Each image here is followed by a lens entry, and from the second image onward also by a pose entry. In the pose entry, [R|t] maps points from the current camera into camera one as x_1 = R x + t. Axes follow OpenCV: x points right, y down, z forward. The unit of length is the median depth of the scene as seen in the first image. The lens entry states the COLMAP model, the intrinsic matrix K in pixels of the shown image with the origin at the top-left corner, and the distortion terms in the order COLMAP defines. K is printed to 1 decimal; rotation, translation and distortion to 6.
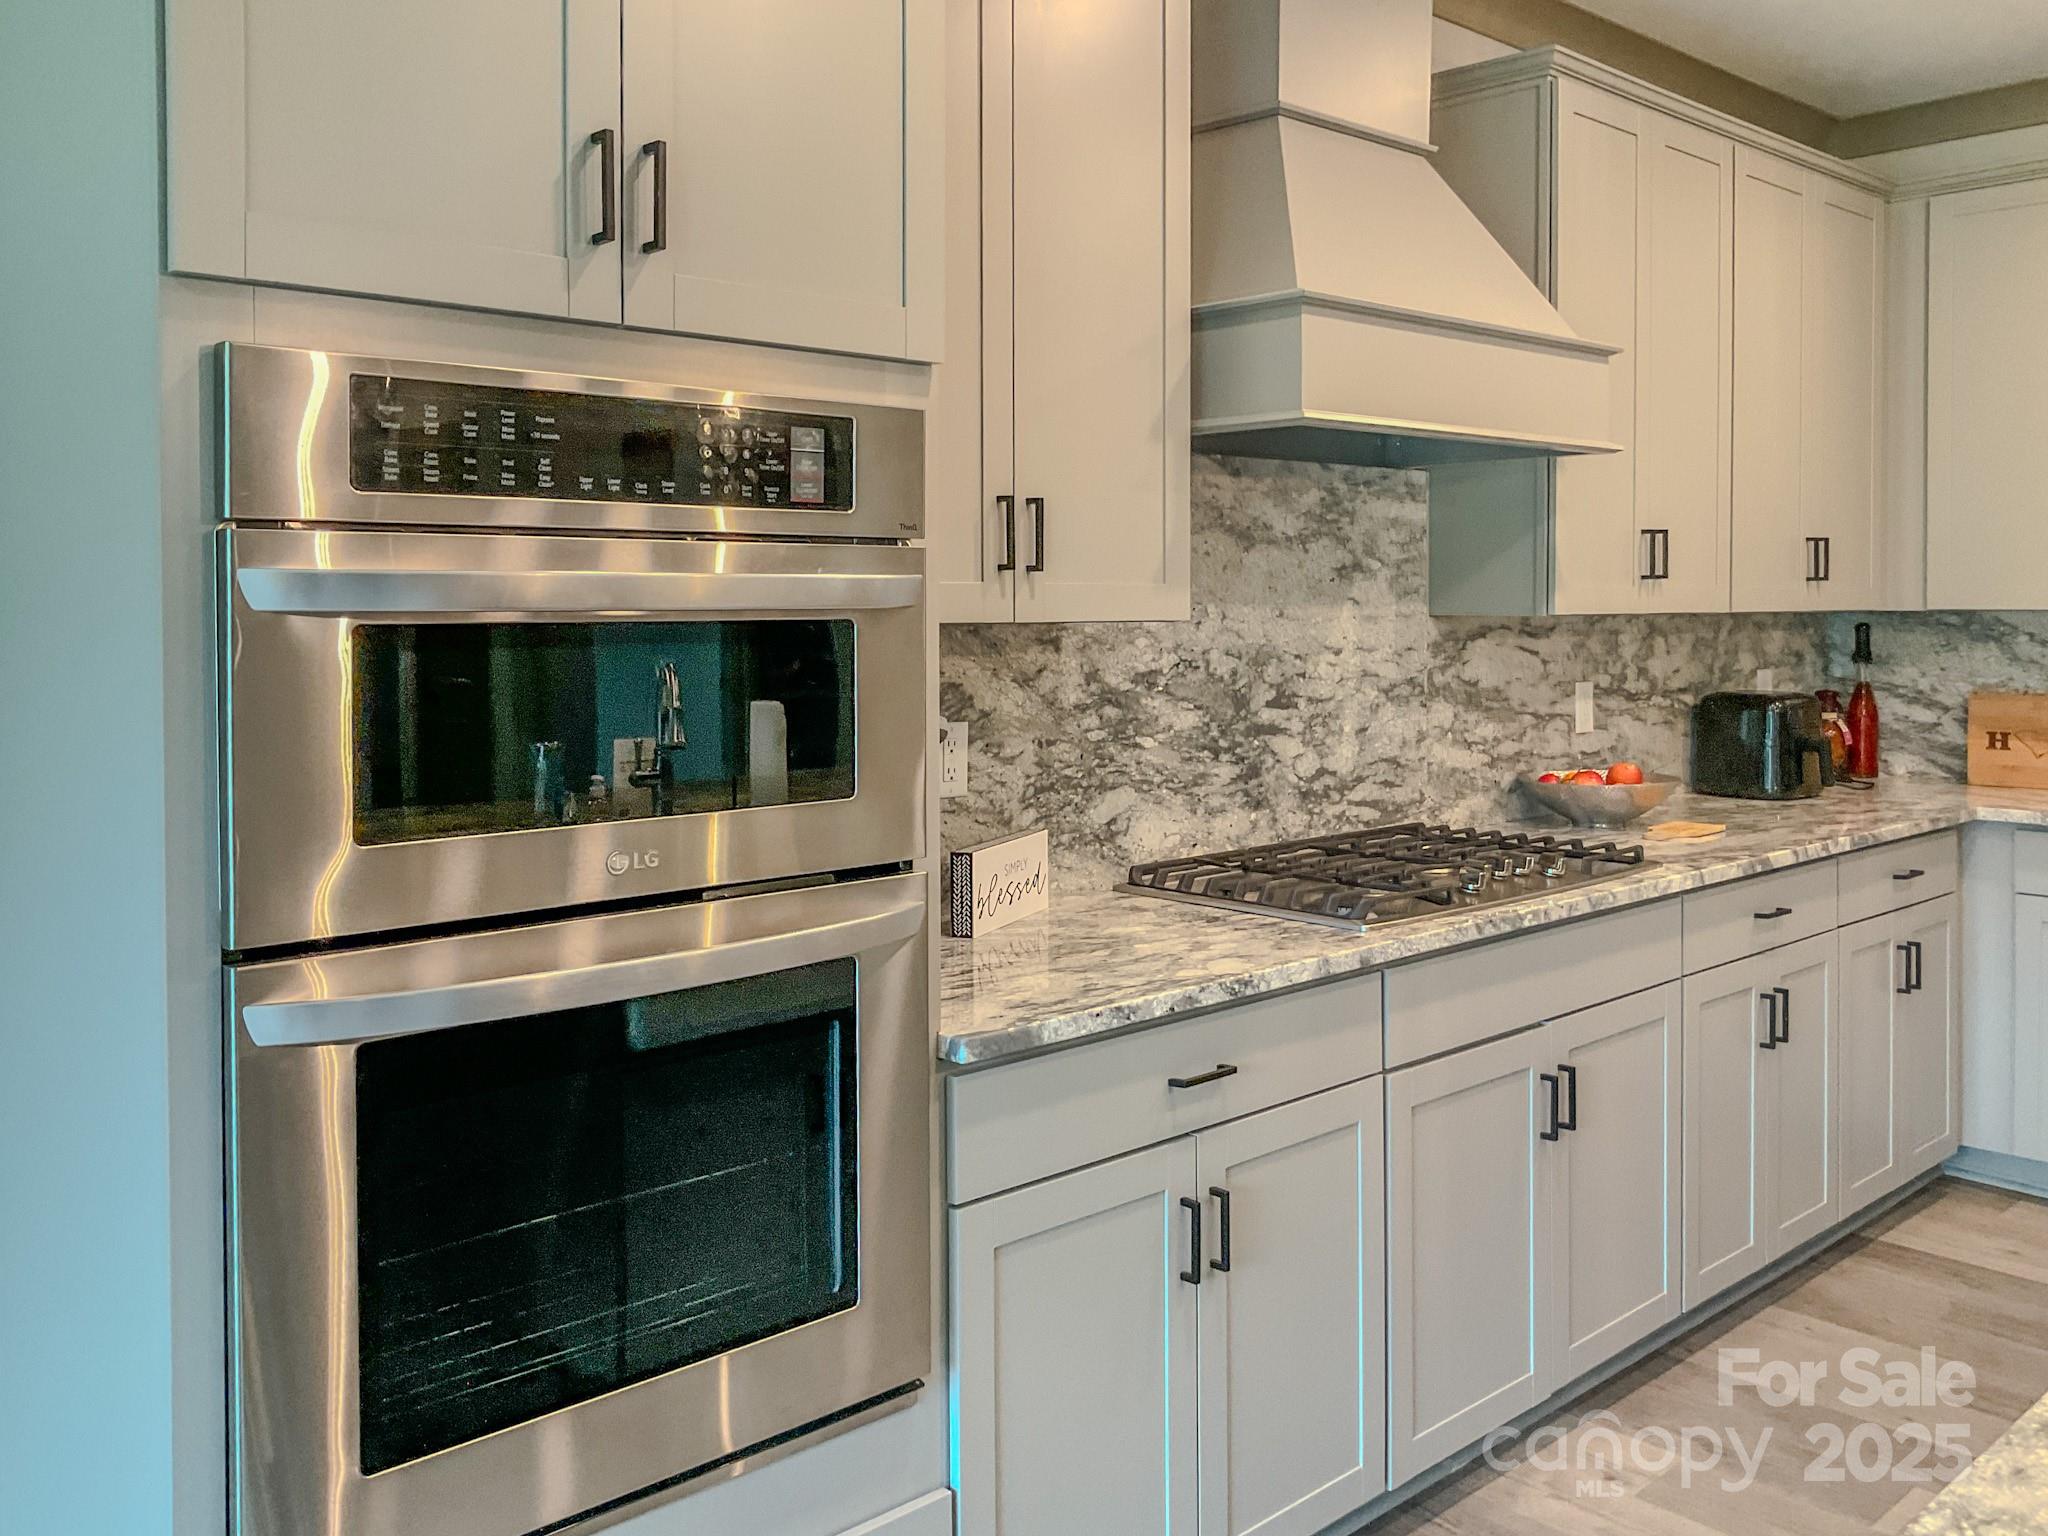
lens RADIAL K [[1769.8, 0, 1027.2], [0, 1769.8, 631.3], [0, 0, 1]] dist [0.010062, 0.001021]
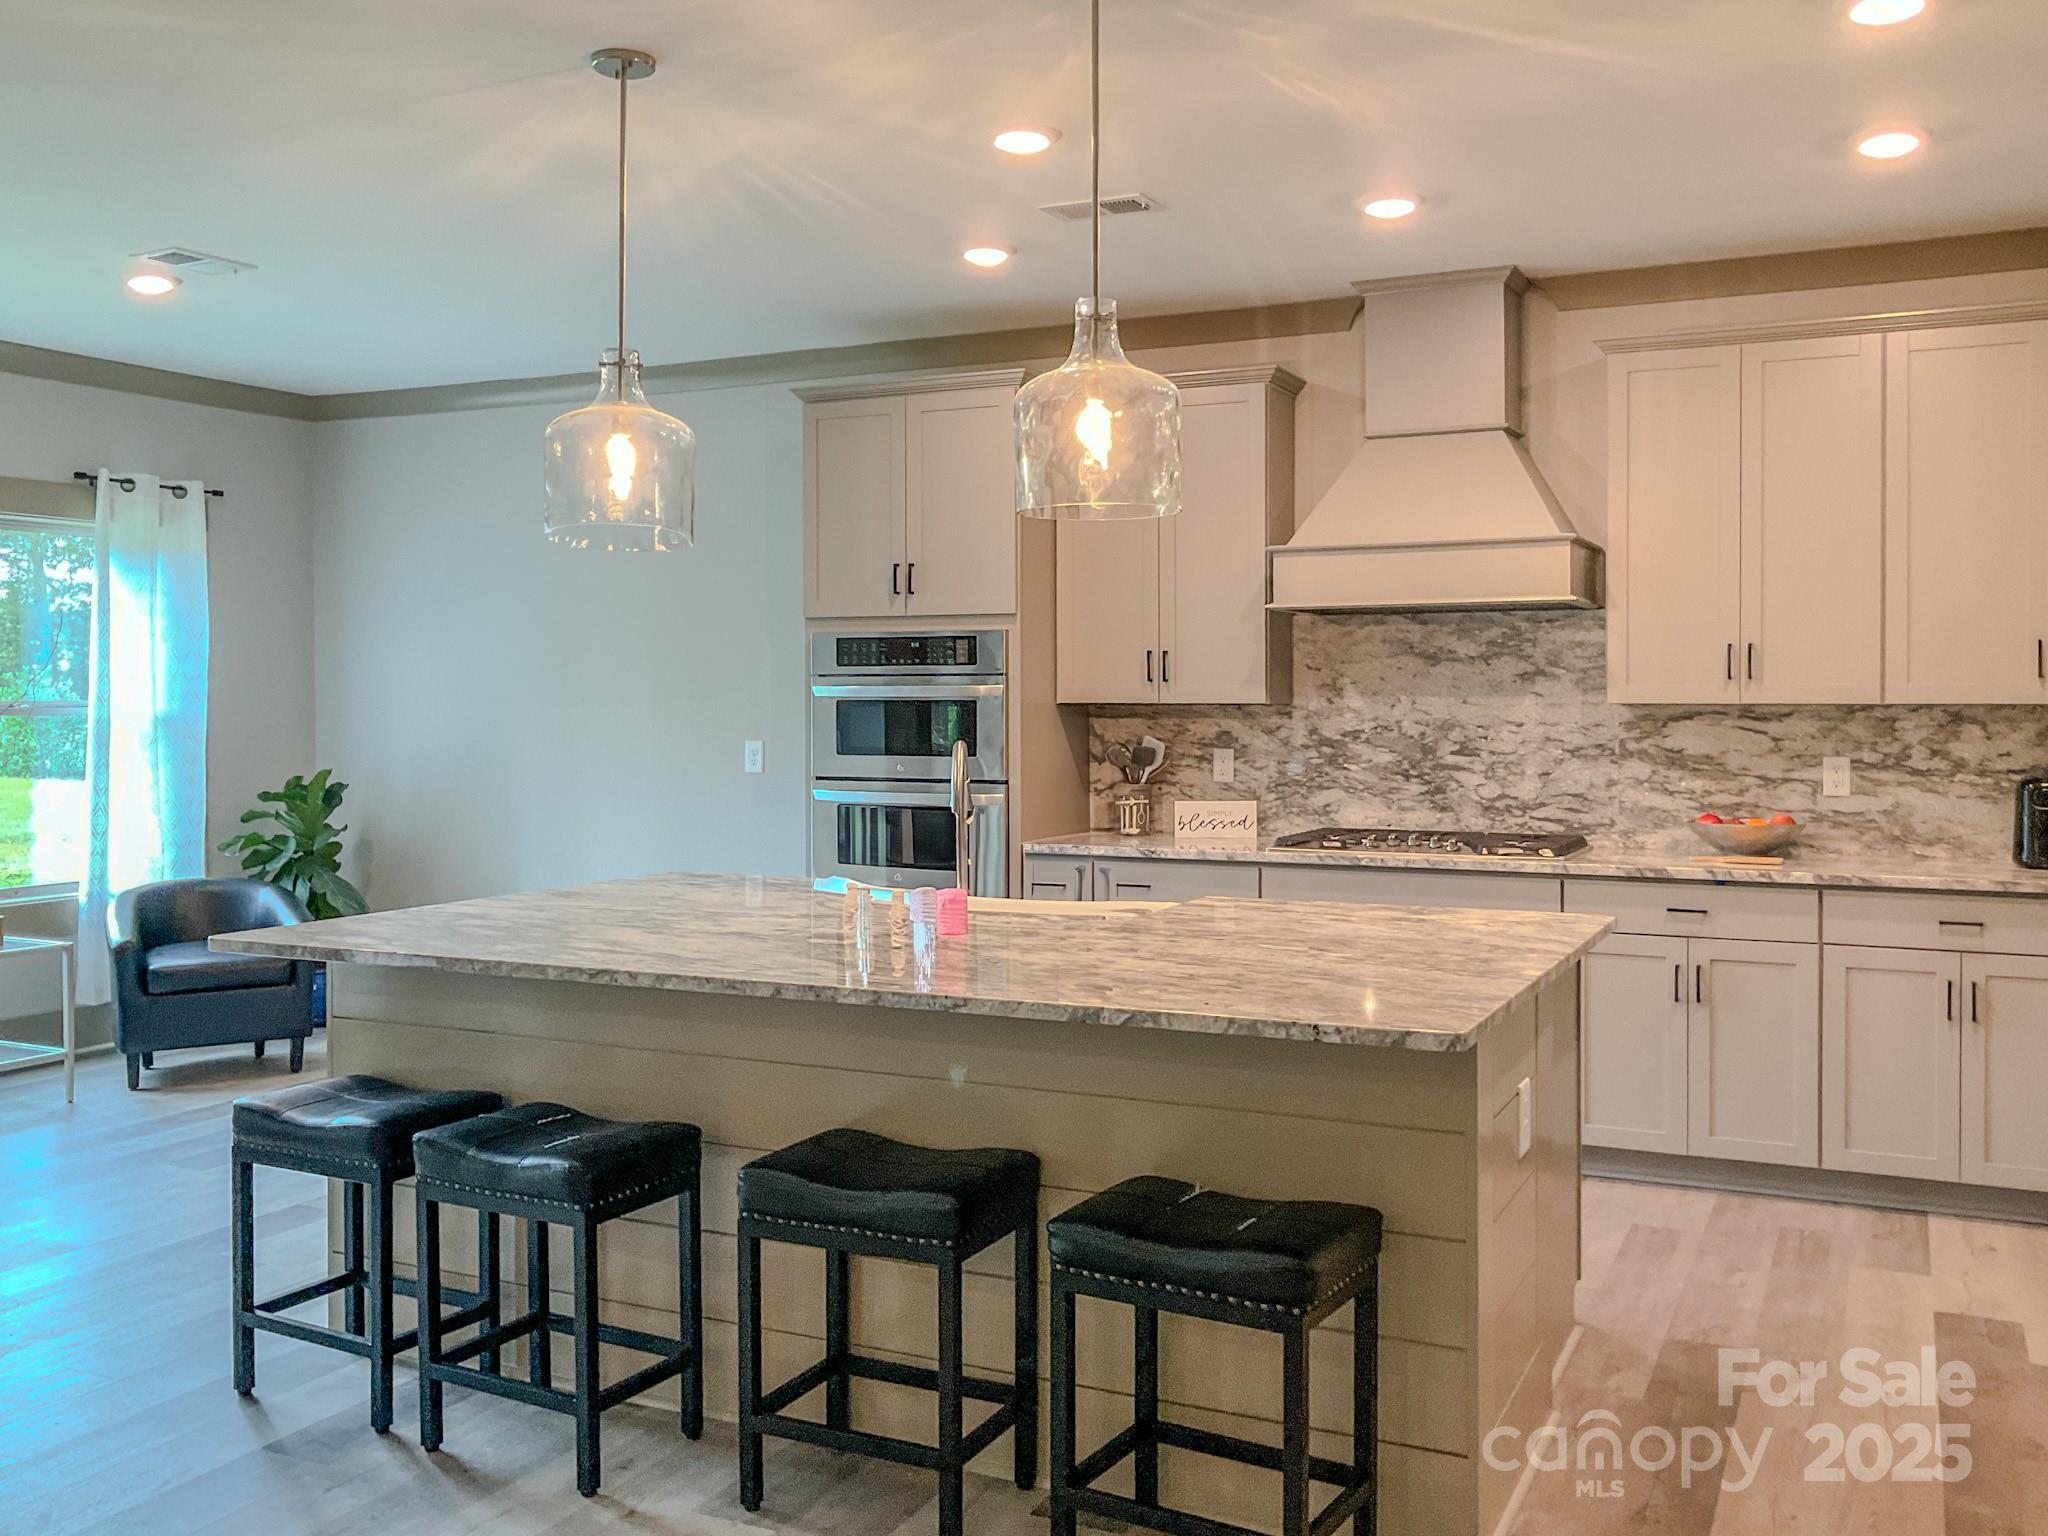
lens RADIAL K [[1781.0, 0, 1026.6], [0, 1781.0, 709.0], [0, 0, 1]] dist [0.002851, -0.006898]
pose [[0.360708, 0.010427, -0.932621, 1.609930], [-0.015445, 0.999867, 0.005205, -0.004878], [0.932551, 0.012527, 0.360821, -0.028912]]
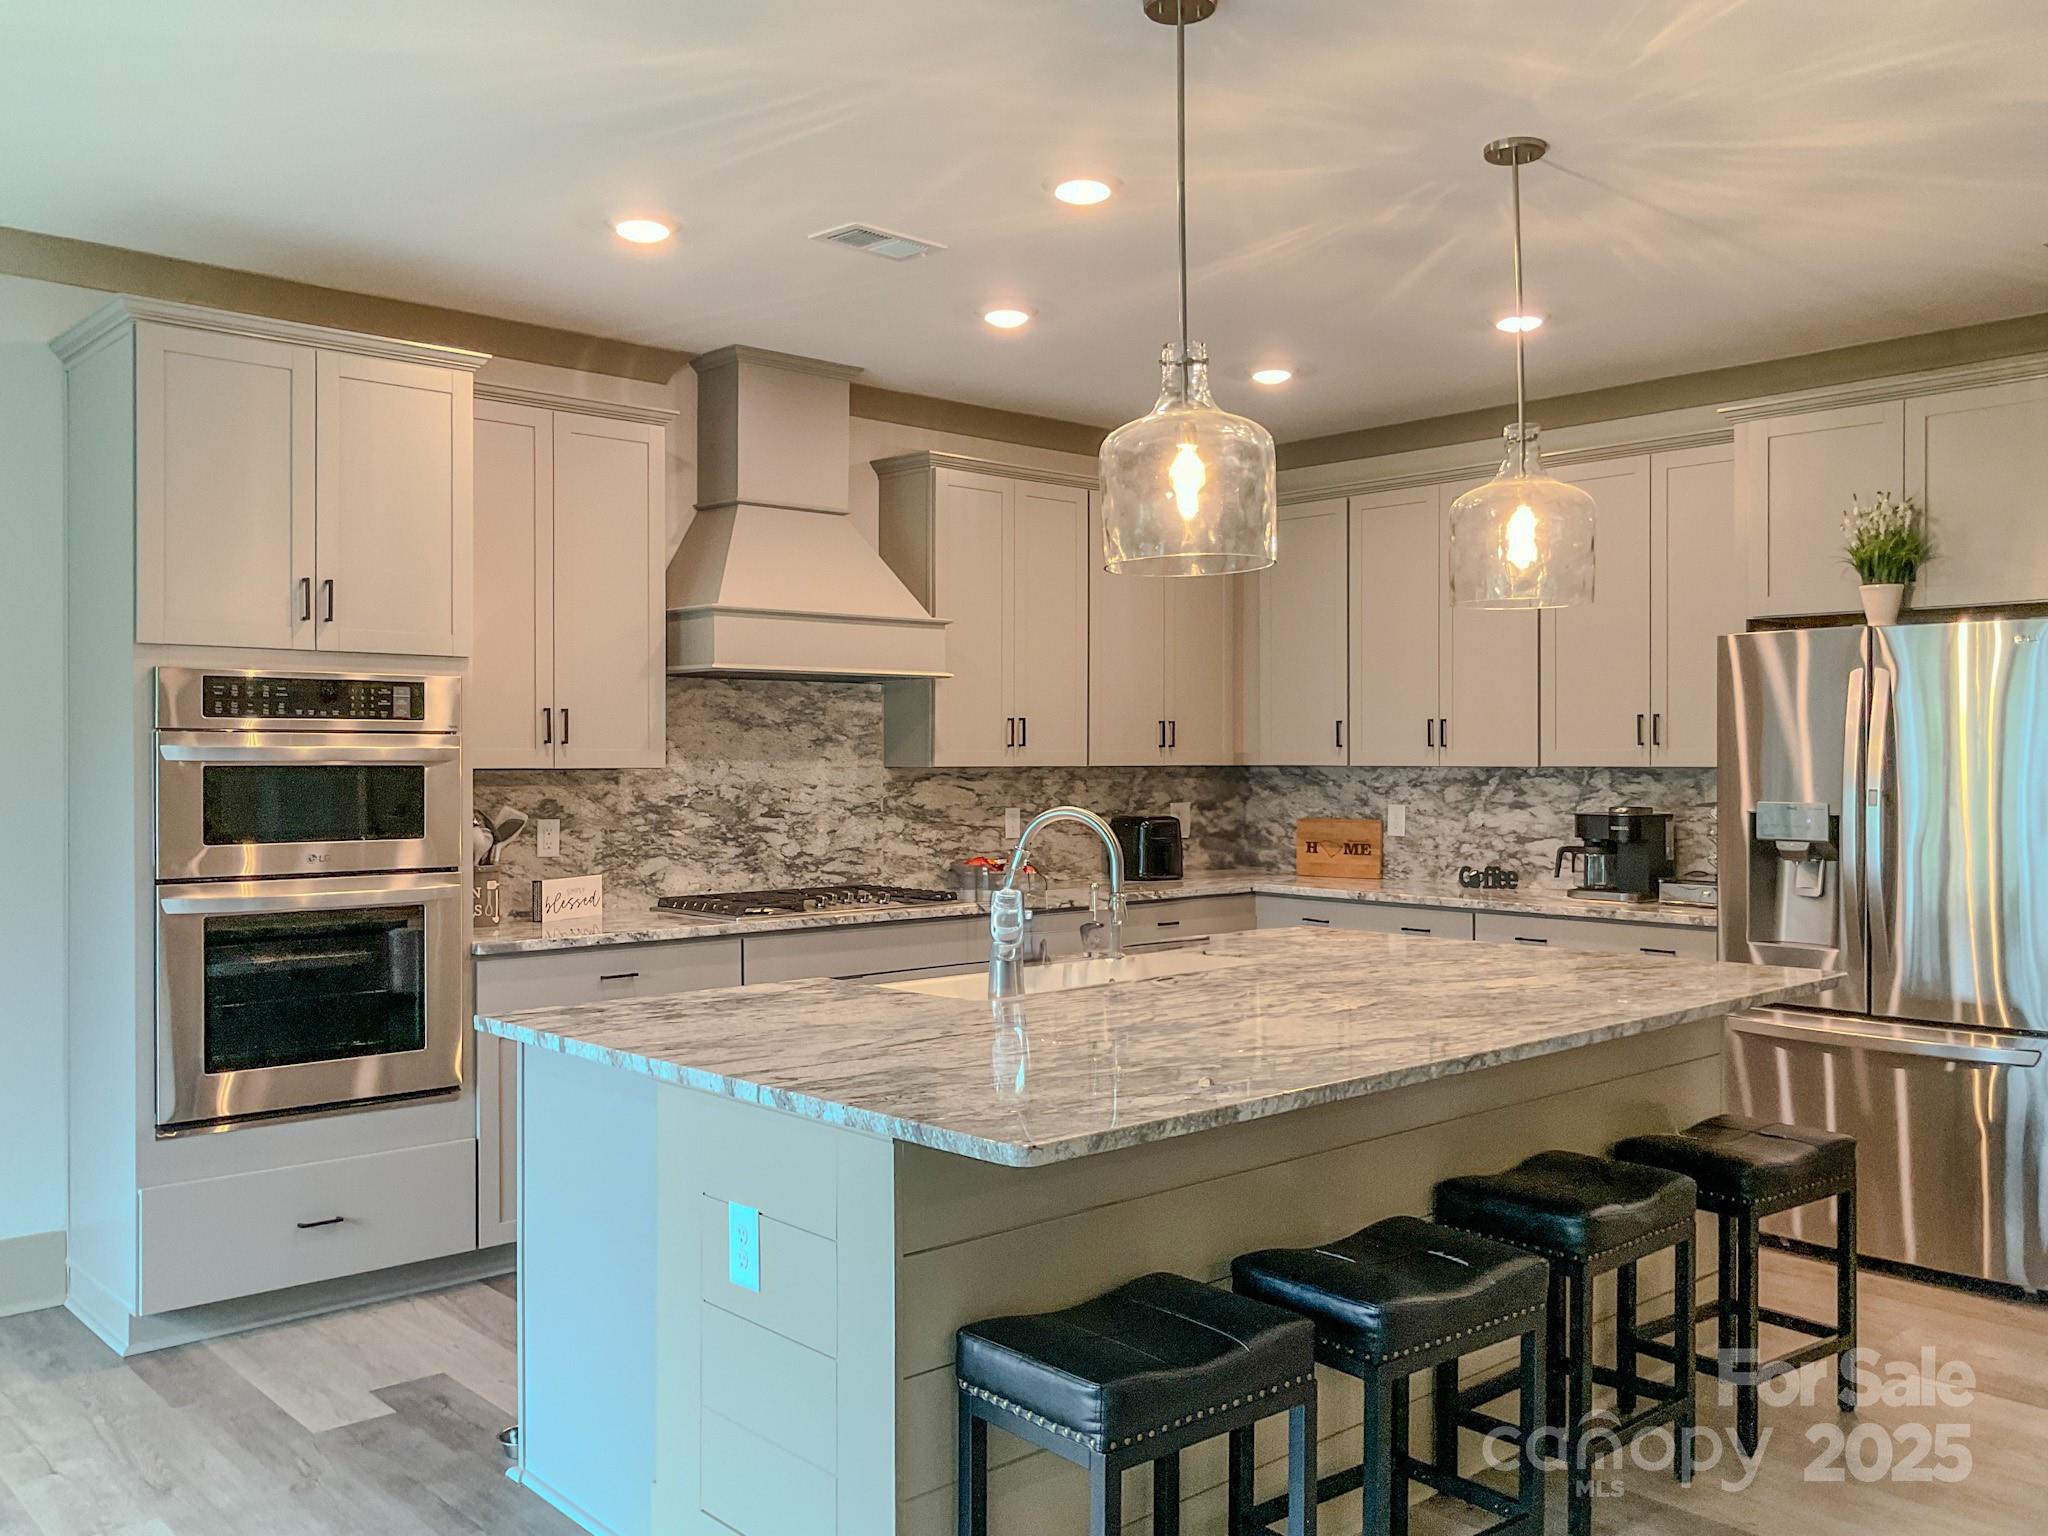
lens RADIAL K [[1712.6, 0, 999.0], [0, 1712.6, 763.6], [0, 0, 1]] dist [0.011447, -0.003743]
pose [[0.999597, 0.001888, -0.028321, 0.424710], [-0.002316, 0.999884, -0.015071, 0.014129], [0.028290, 0.015130, 0.999485, -0.744857]]
